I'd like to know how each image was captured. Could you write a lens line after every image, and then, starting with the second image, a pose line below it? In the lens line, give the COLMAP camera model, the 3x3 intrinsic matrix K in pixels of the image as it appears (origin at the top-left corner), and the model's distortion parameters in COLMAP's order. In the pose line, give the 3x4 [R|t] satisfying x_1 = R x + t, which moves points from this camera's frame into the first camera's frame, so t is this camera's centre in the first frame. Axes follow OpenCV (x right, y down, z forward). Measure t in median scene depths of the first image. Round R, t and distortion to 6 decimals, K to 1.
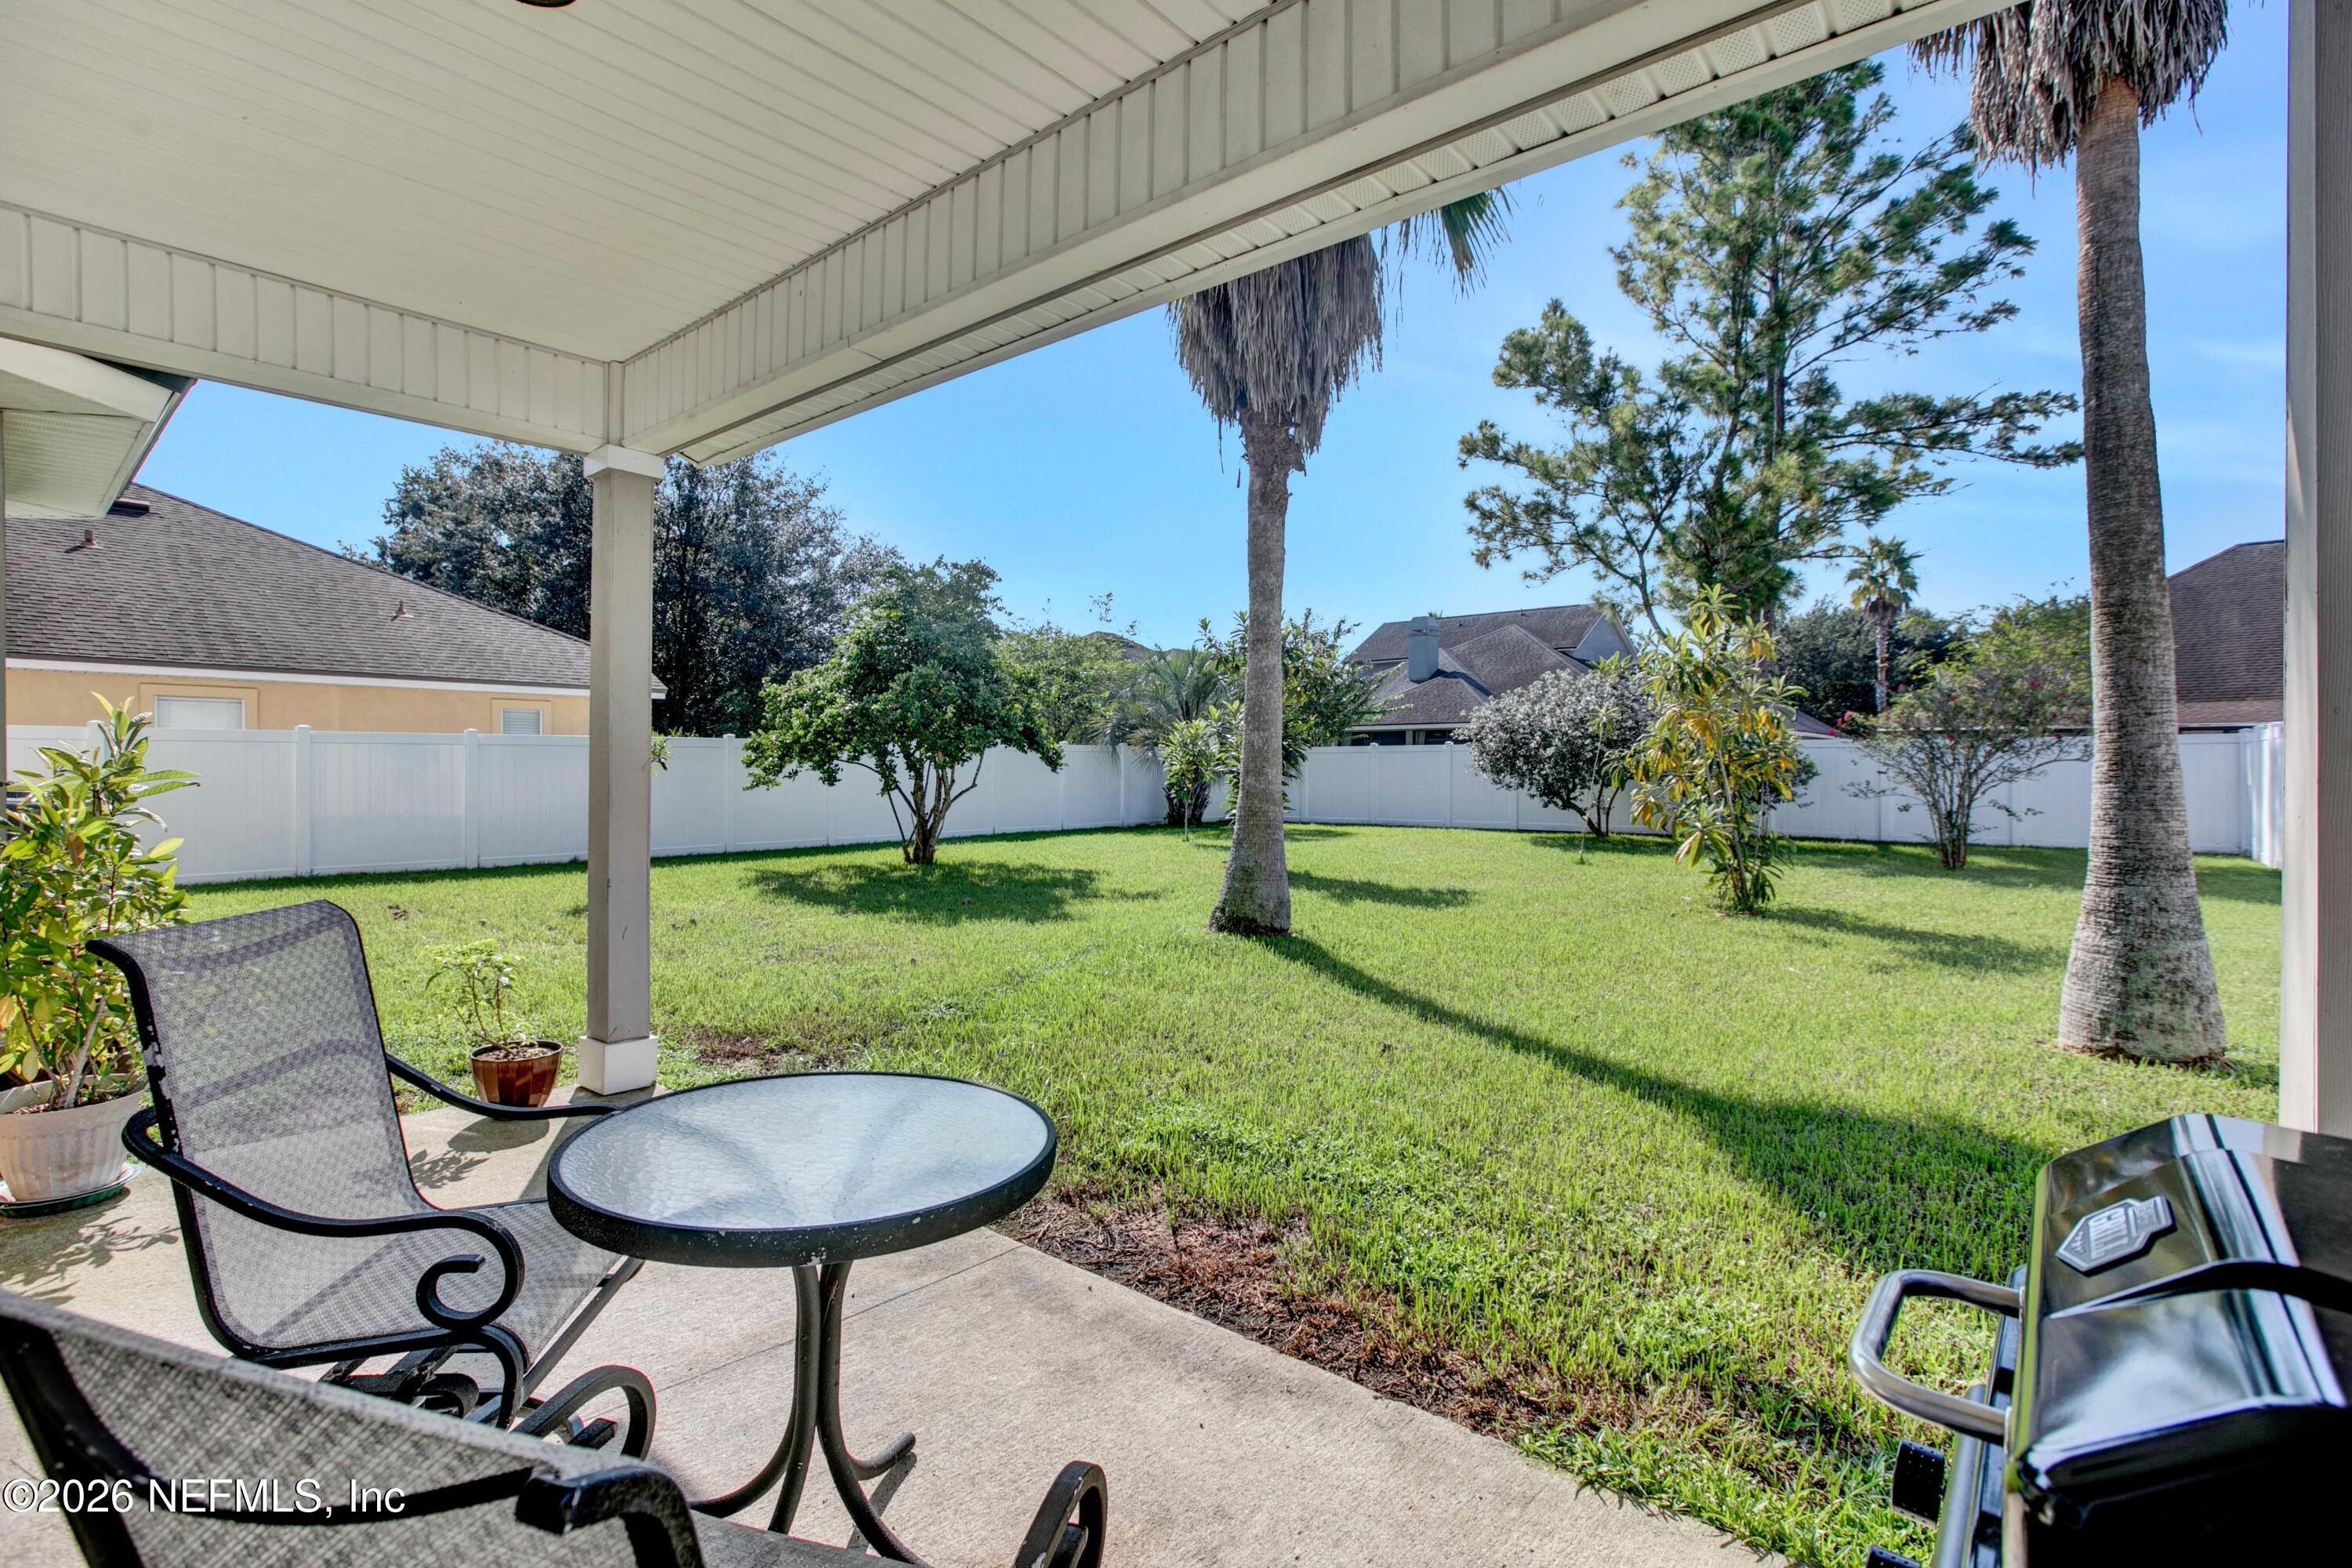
lens RADIAL K [[1104.5, 0, 1166.2], [0, 1104.5, 780.3], [0, 0, 1]] dist [-0.001287, 0.000571]
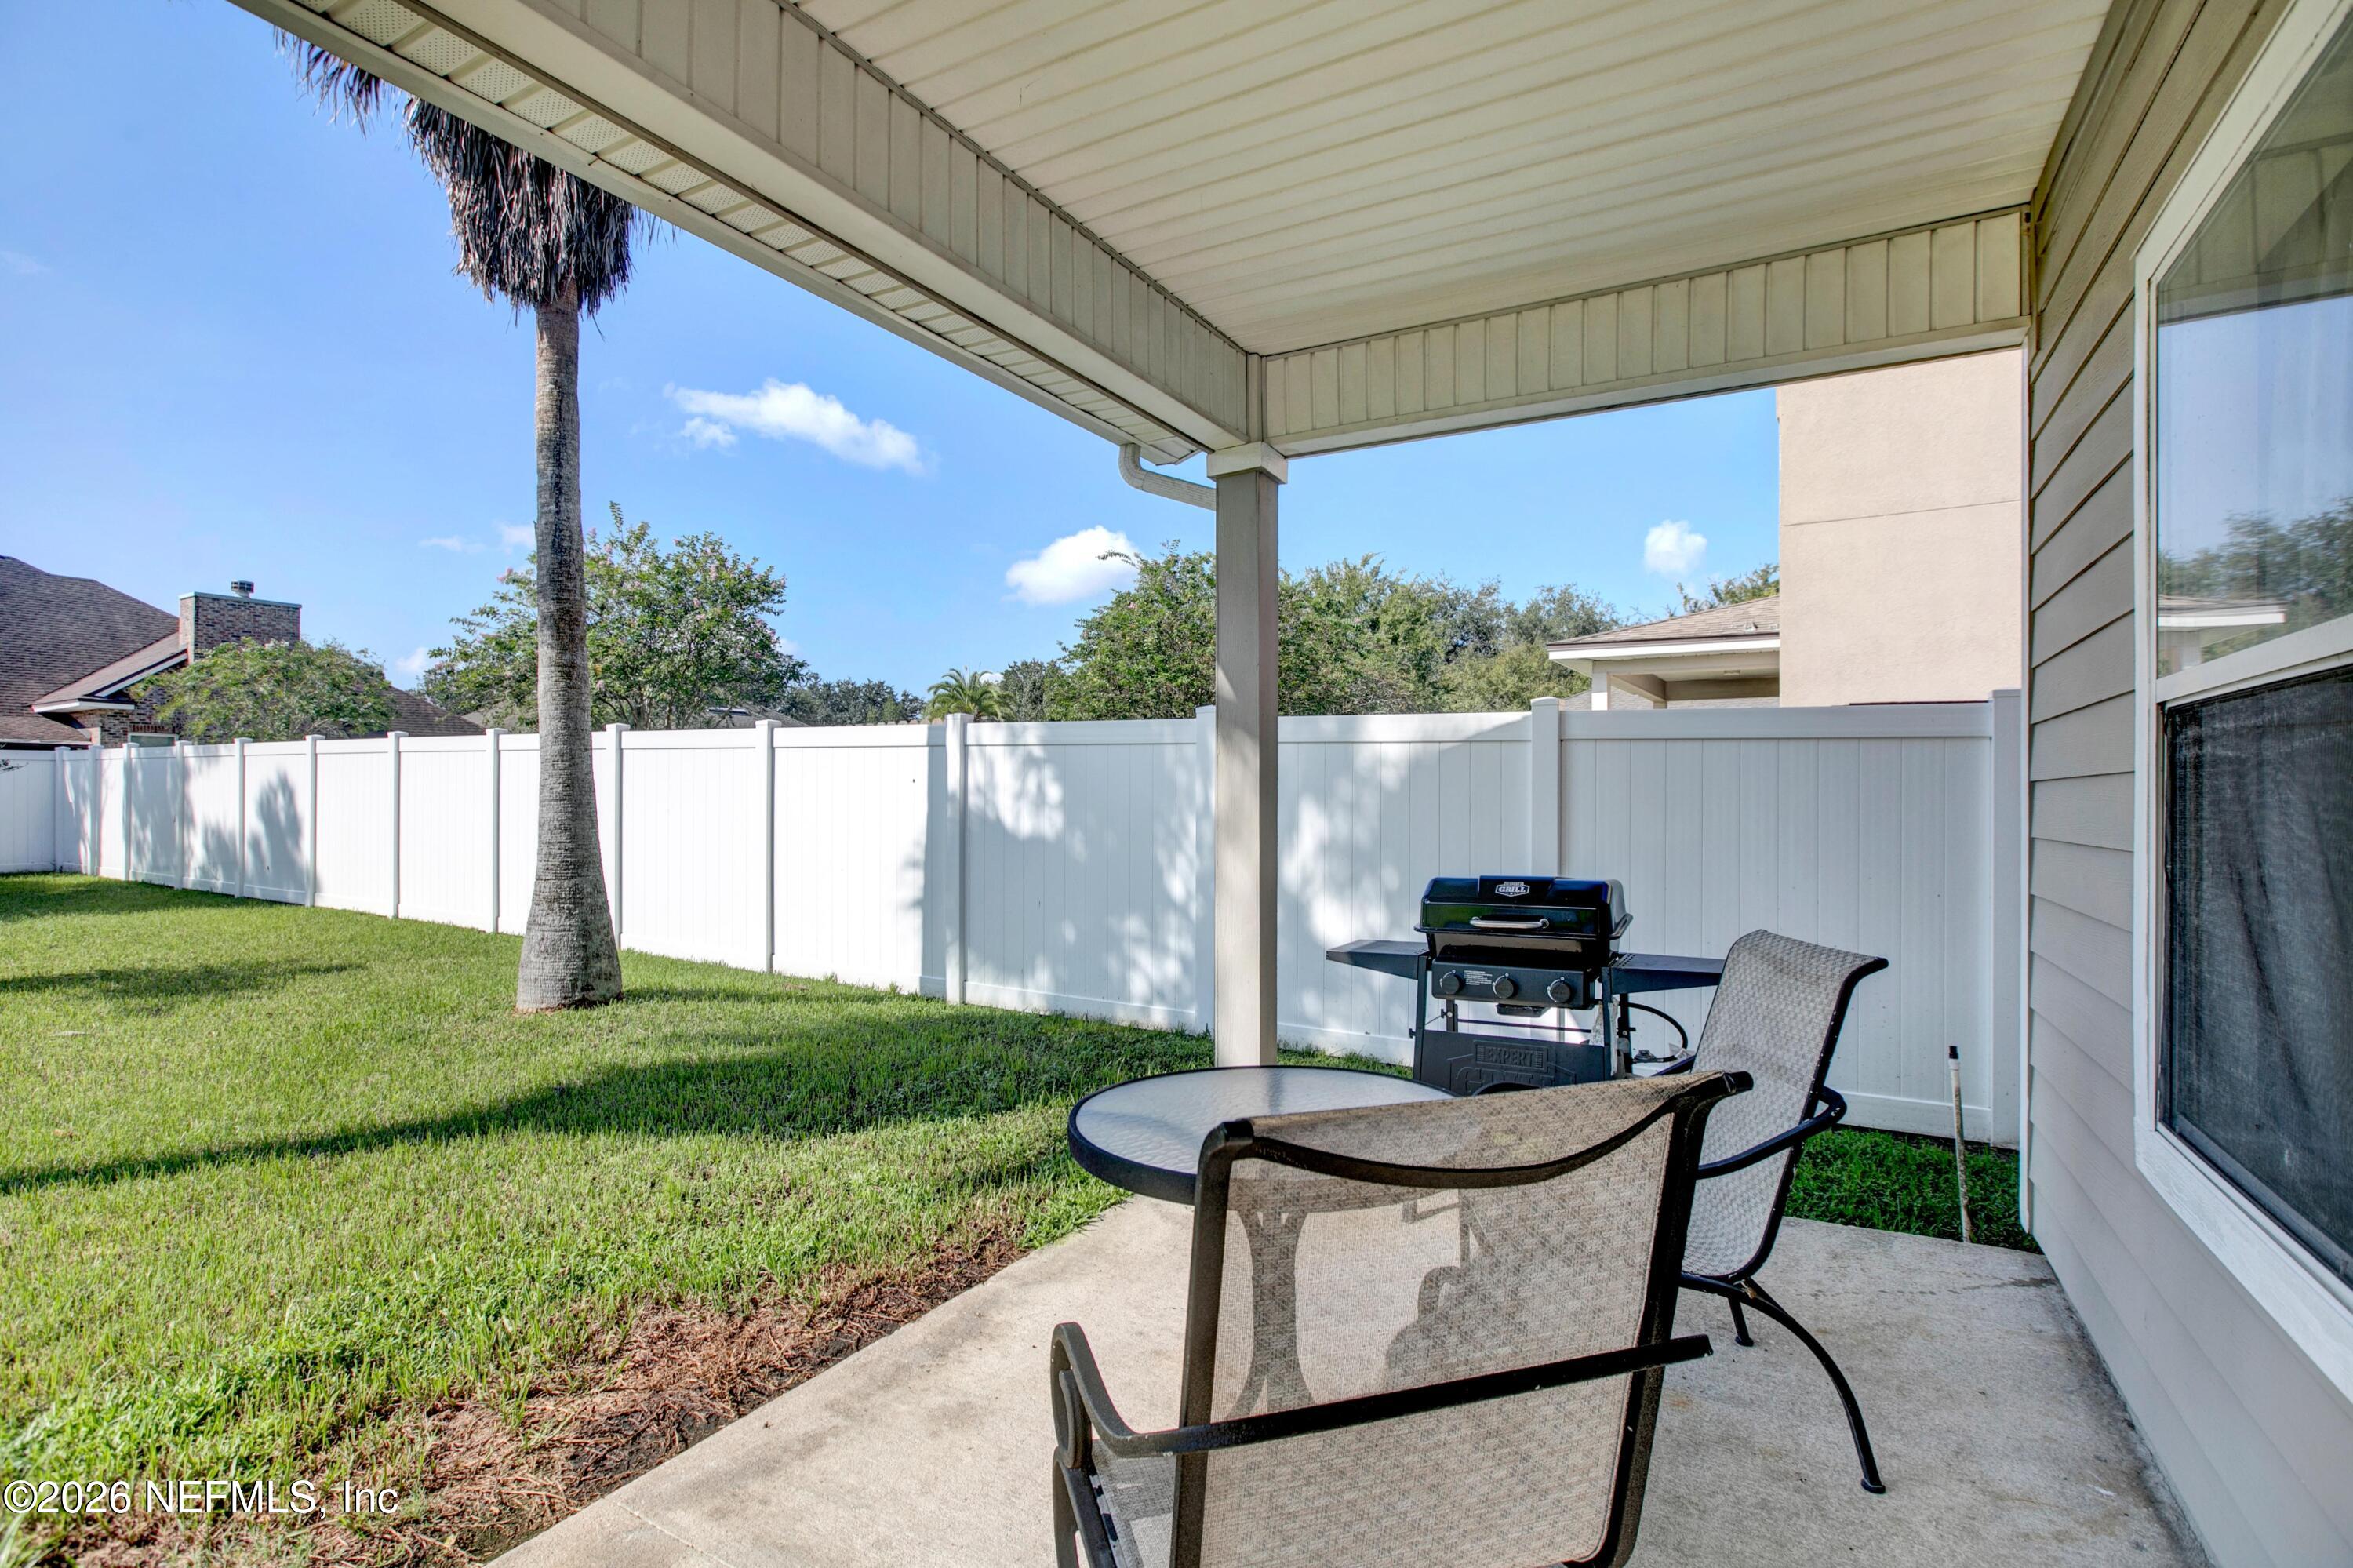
lens RADIAL K [[1105.1, 0, 1169.5], [0, 1105.1, 791.8], [0, 0, 1]] dist [-0.001287, 0.000571]
pose [[-0.183010, 0.005425, 0.983096, -0.587215], [-0.000445, 0.999984, -0.005601, -0.001348], [-0.983111, -0.001462, -0.183005, 0.545028]]
